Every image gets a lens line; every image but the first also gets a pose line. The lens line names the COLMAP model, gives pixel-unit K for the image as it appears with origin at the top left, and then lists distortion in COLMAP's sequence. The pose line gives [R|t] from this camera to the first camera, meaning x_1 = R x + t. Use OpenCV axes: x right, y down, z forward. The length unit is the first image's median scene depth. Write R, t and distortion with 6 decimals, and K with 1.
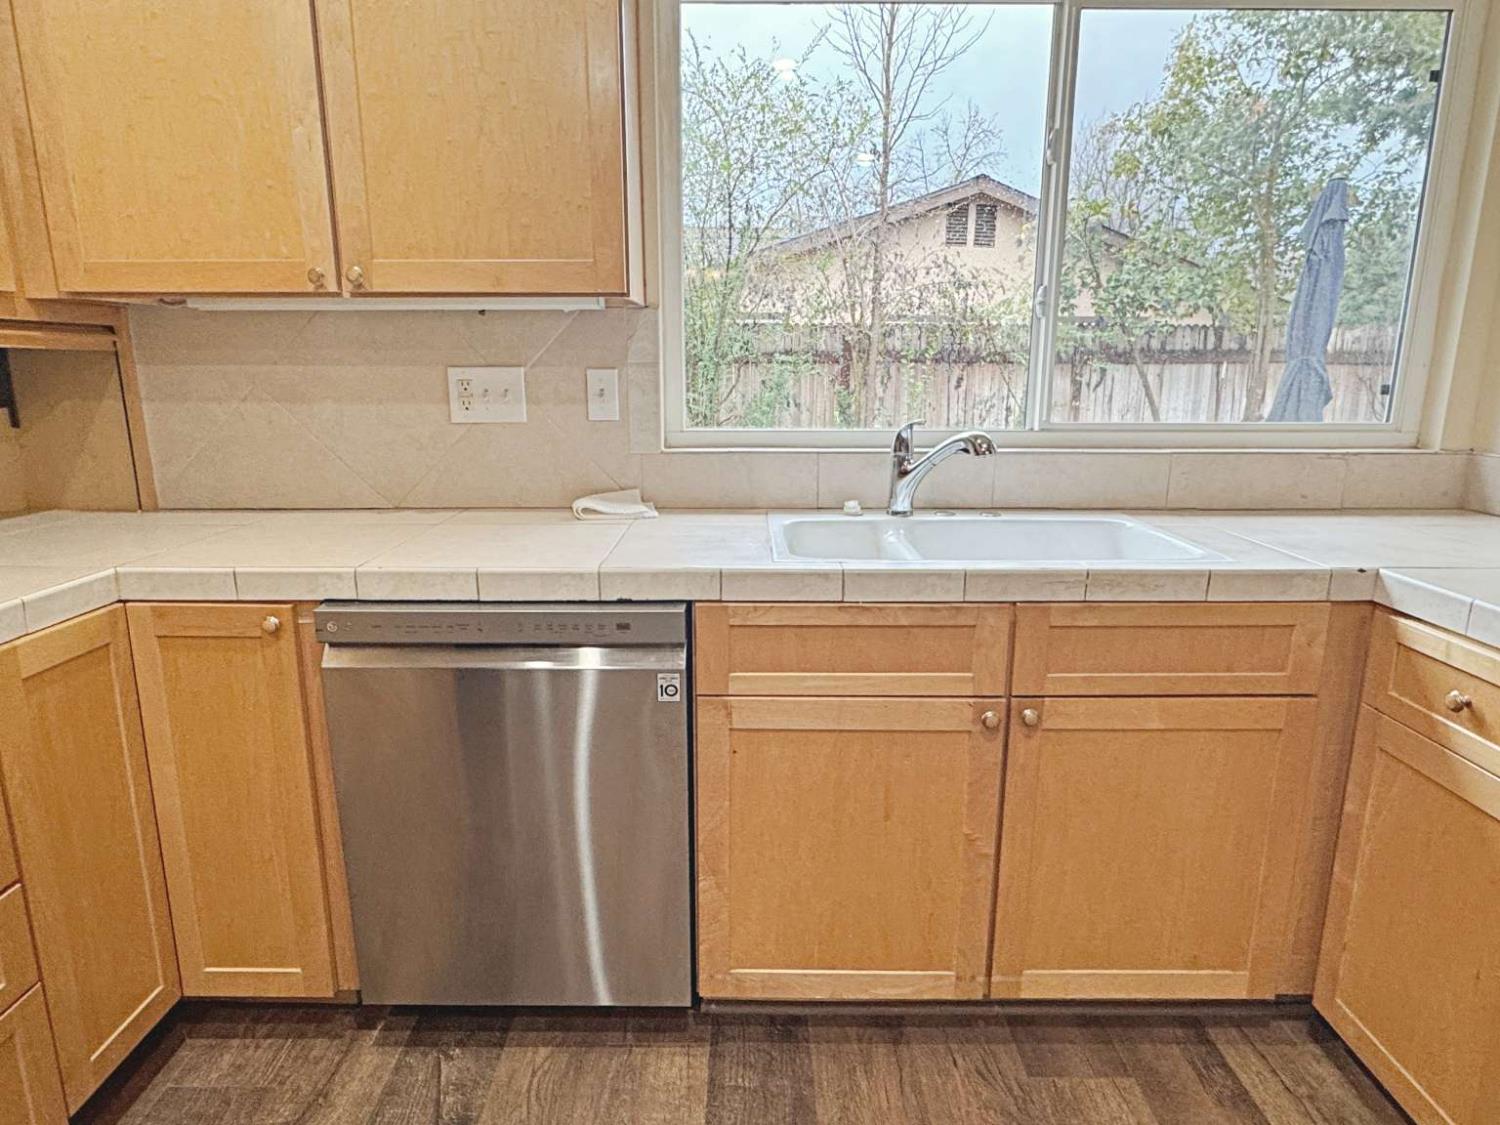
lens RADIAL K [[905.4, 0, 747.0], [0, 905.4, 566.3], [0, 0, 1]] dist [0.000067, 0.001116]
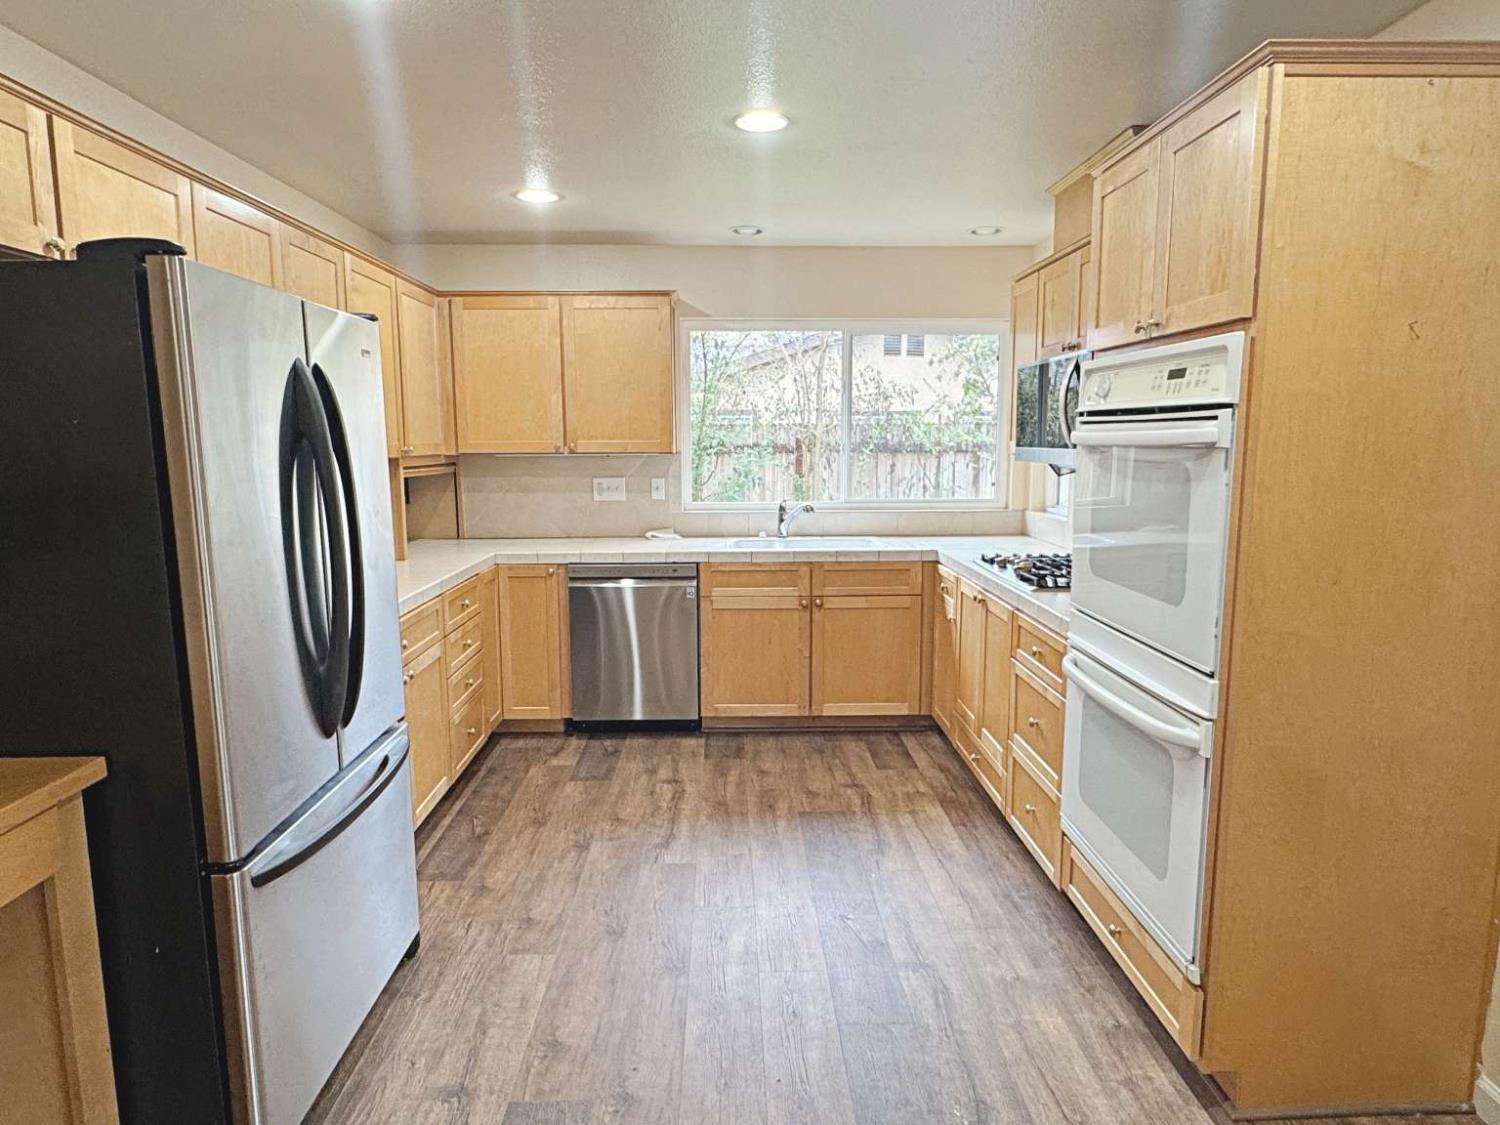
lens RADIAL K [[905.4, 0, 747.0], [0, 905.4, 566.3], [0, 0, 1]] dist [0.000067, 0.001116]
pose [[0.999735, -0.007405, 0.021806, 0.025738], [0.009167, 0.996604, -0.081833, 0.252473], [-0.021126, 0.082011, 0.996408, -1.628468]]
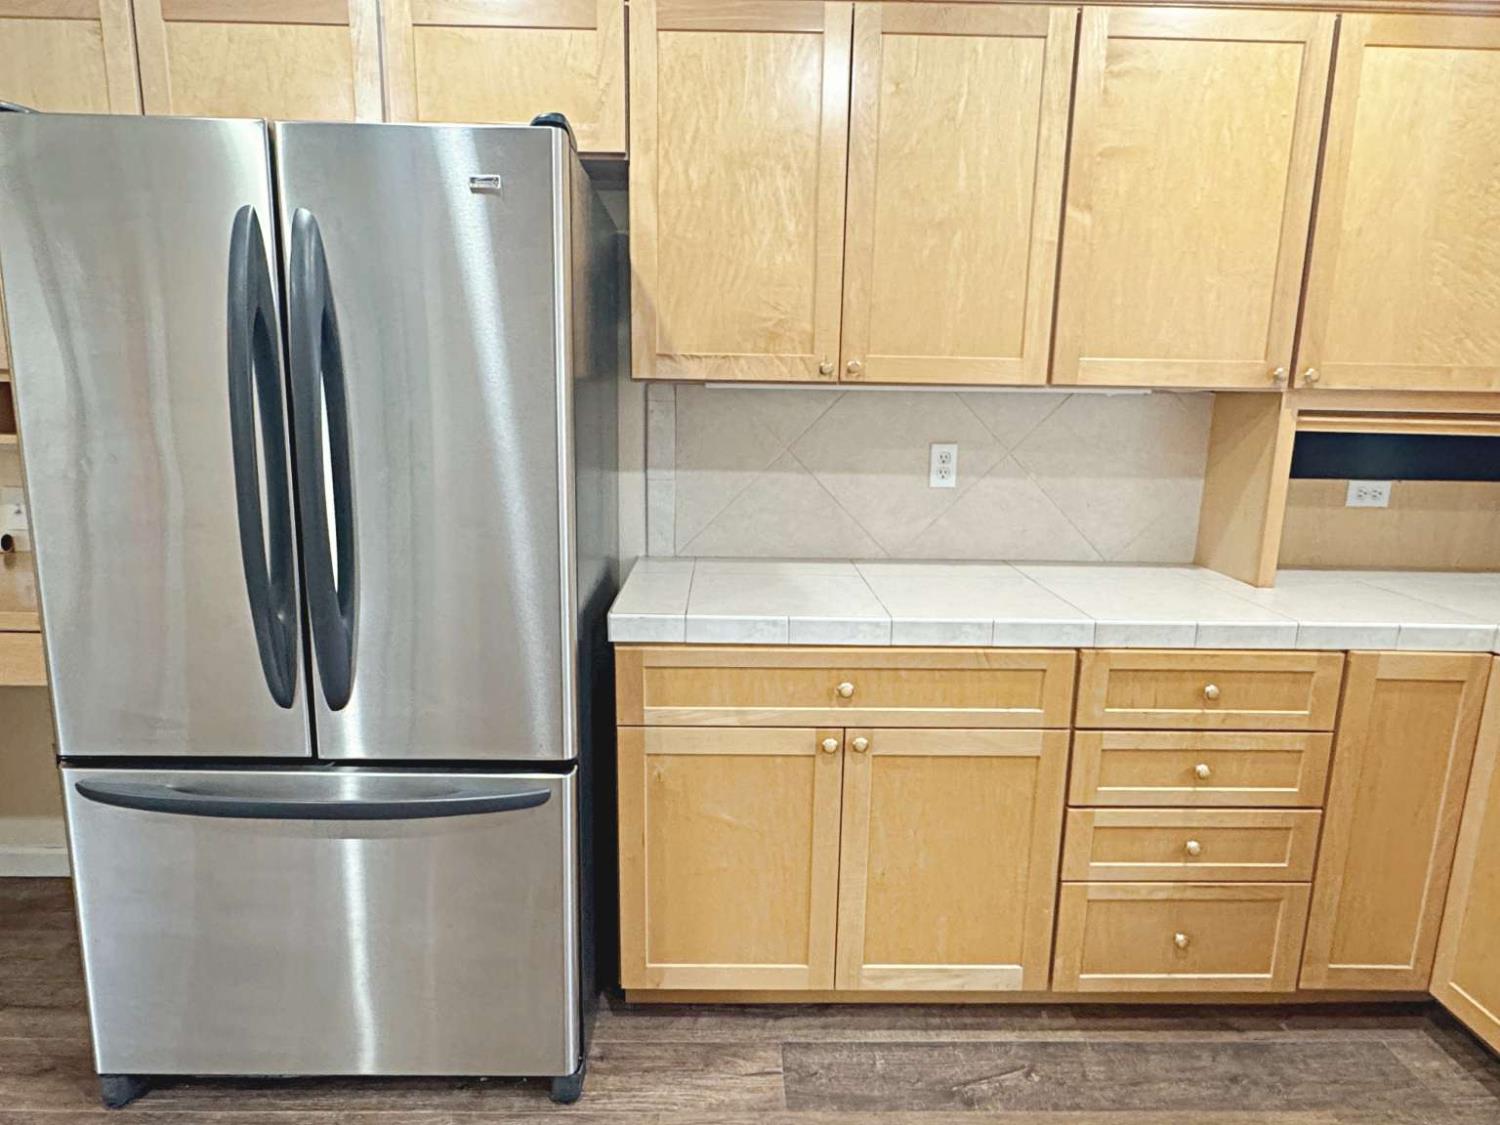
lens RADIAL K [[905.4, 0, 747.0], [0, 905.4, 566.3], [0, 0, 1]] dist [0.000067, 0.001116]
pose [[0.021283, 0.189086, -0.981730, 0.392754], [-0.240906, 0.953989, 0.178520, -0.042348], [0.970315, 0.232705, 0.065856, -0.050380]]
